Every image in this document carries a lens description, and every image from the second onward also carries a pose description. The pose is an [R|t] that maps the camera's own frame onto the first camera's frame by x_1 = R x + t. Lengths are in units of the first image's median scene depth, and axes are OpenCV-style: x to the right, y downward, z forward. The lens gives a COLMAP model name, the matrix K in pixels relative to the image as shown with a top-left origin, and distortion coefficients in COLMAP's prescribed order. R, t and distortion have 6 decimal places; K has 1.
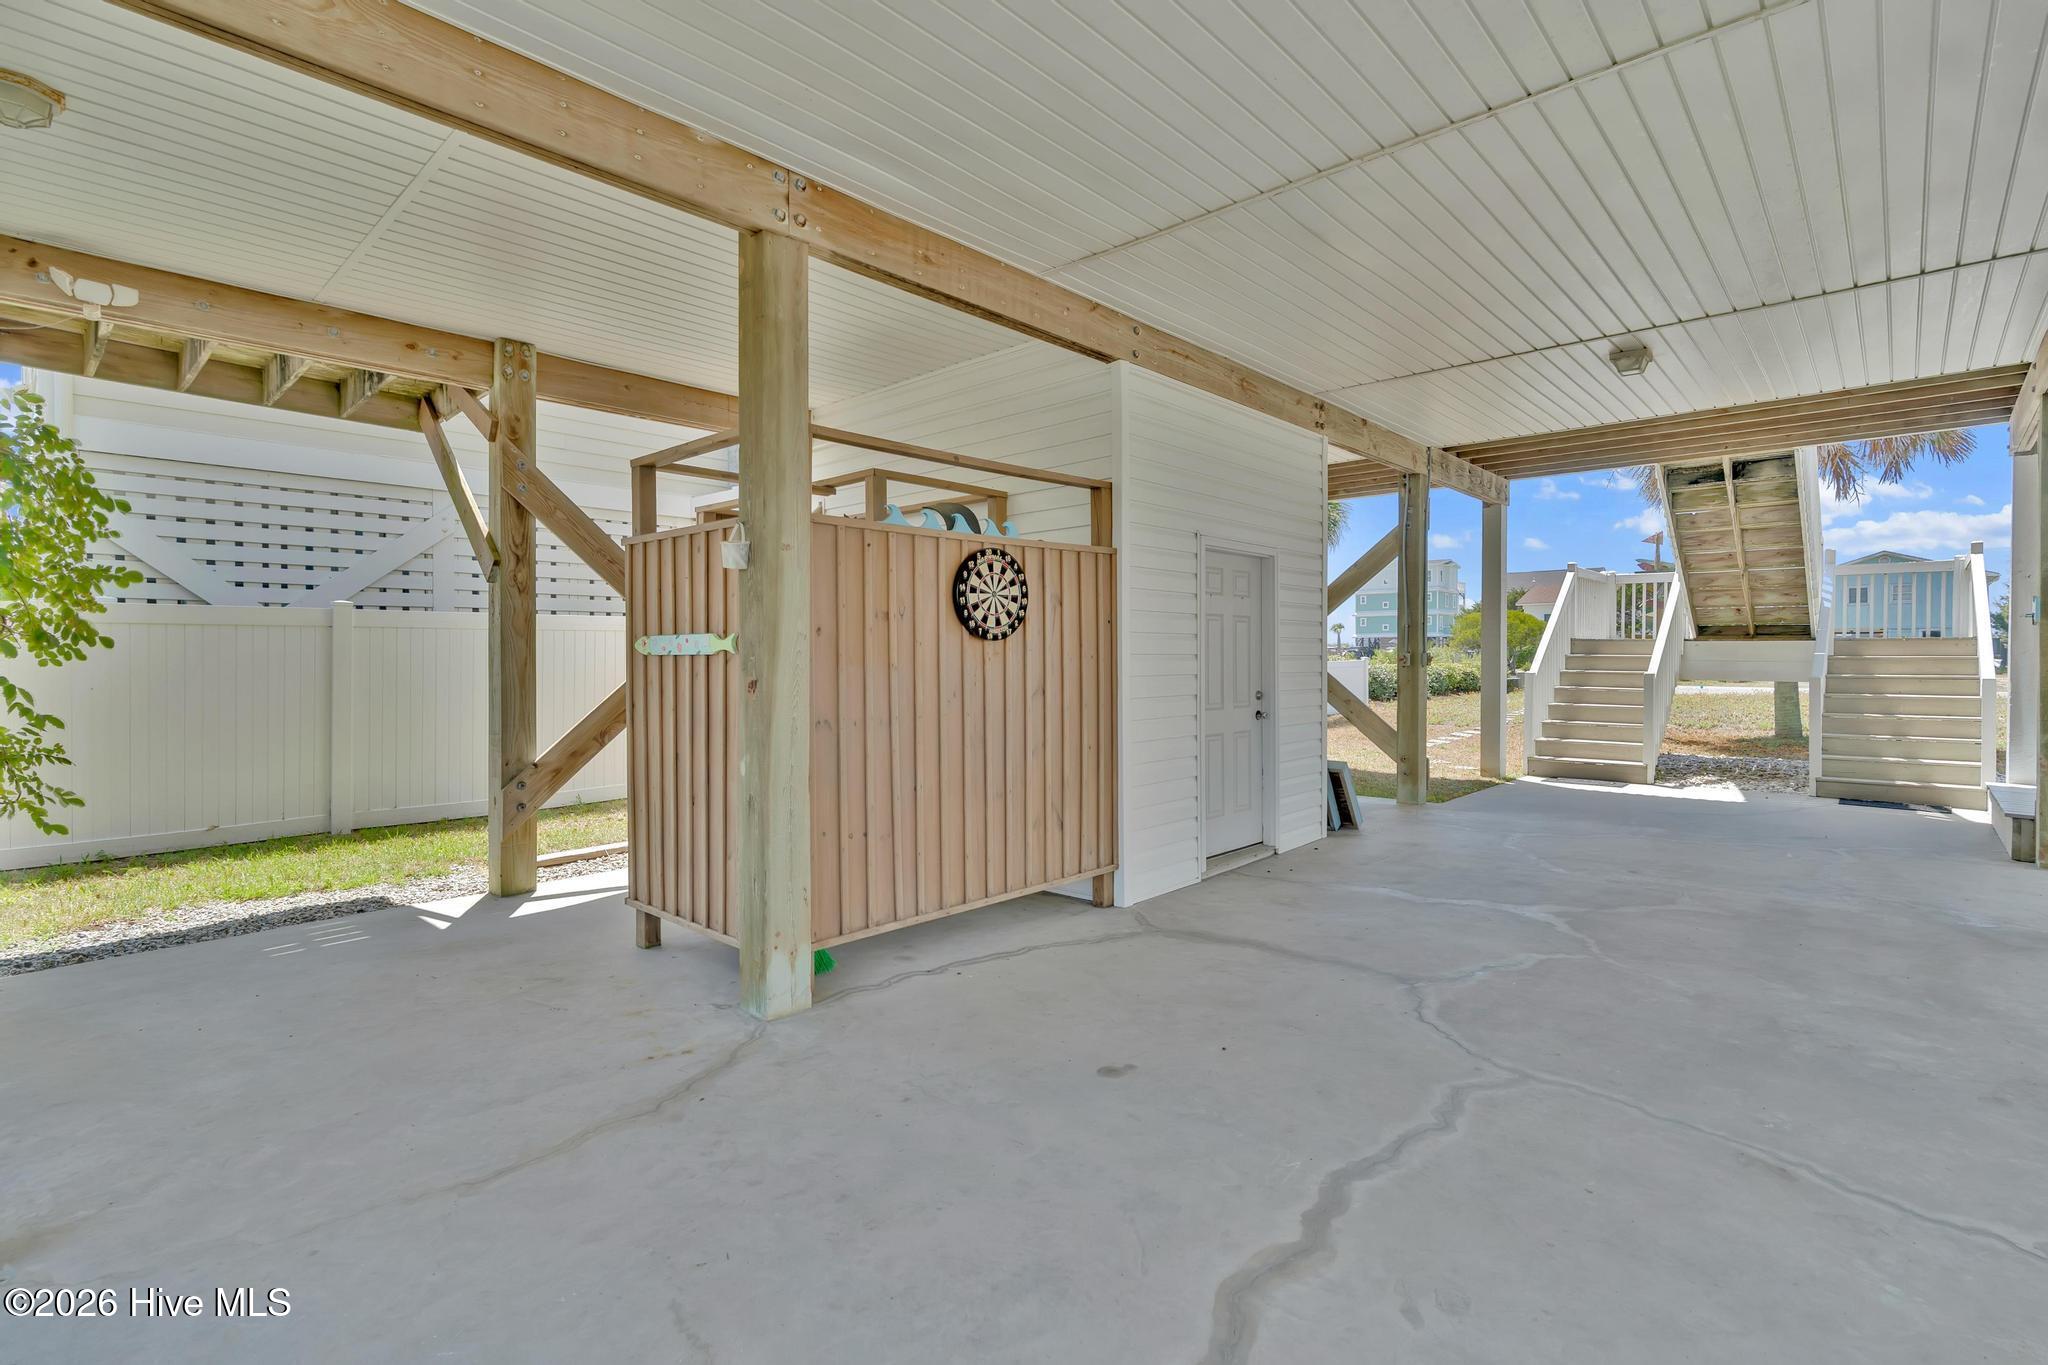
lens RADIAL K [[963.0, 0, 1022.2], [0, 963.0, 667.1], [0, 0, 1]] dist [-0.000139, 0.000798]
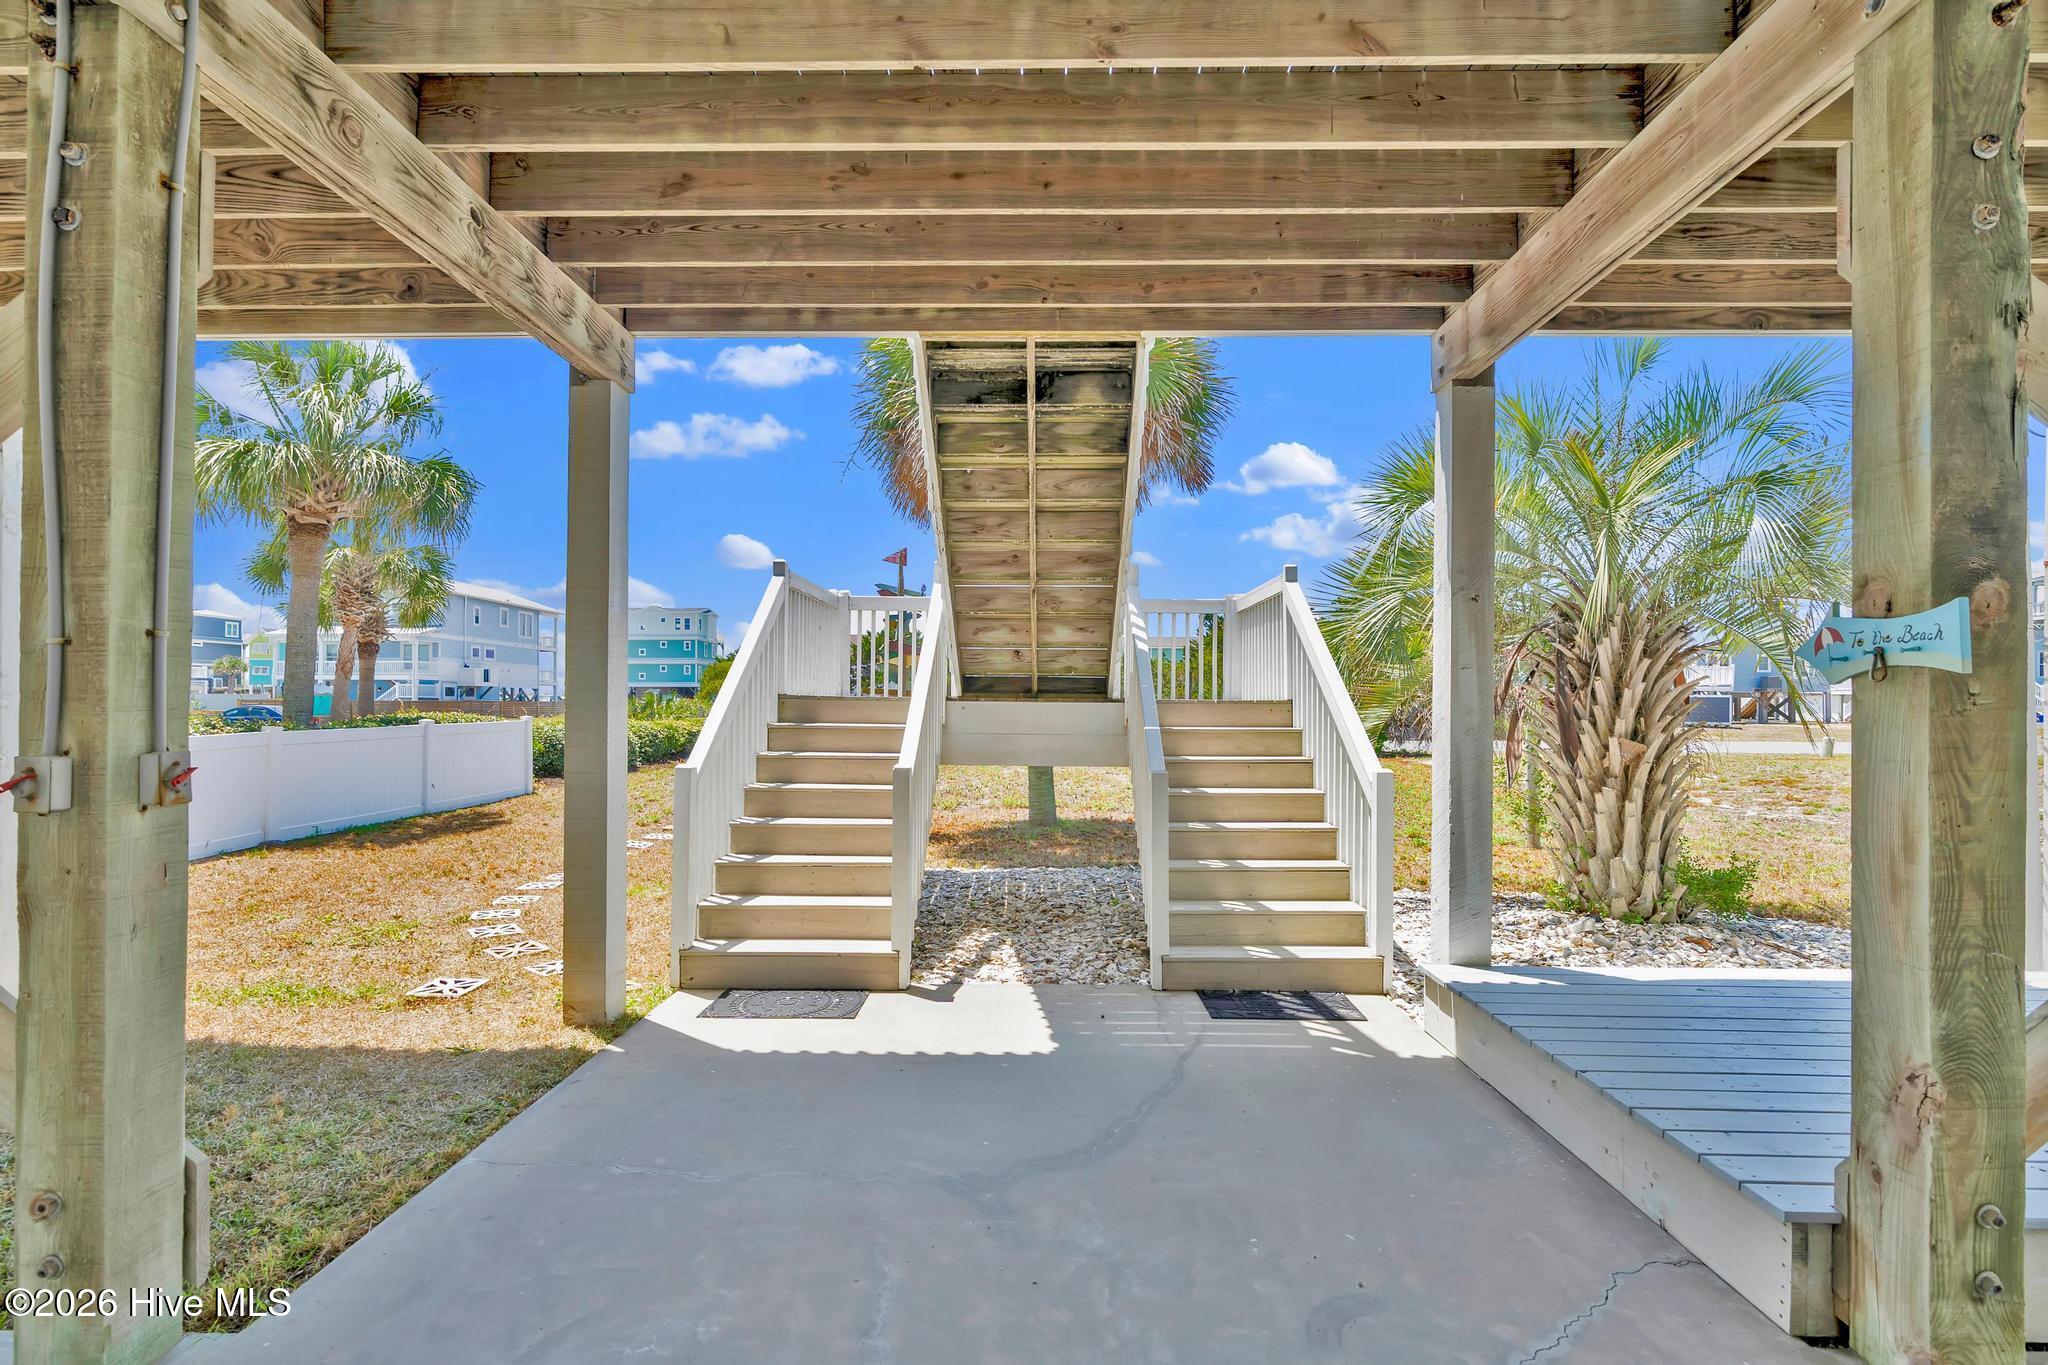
lens RADIAL K [[969.9, 0, 1037.6], [0, 969.9, 686.6], [0, 0, 1]] dist [-0.003051, -0.000484]
pose [[0.740709, 0.015318, 0.671651, 0.343444], [0.005166, 0.999581, -0.028494, -0.019983], [-0.671806, 0.024576, 0.740319, 0.546679]]
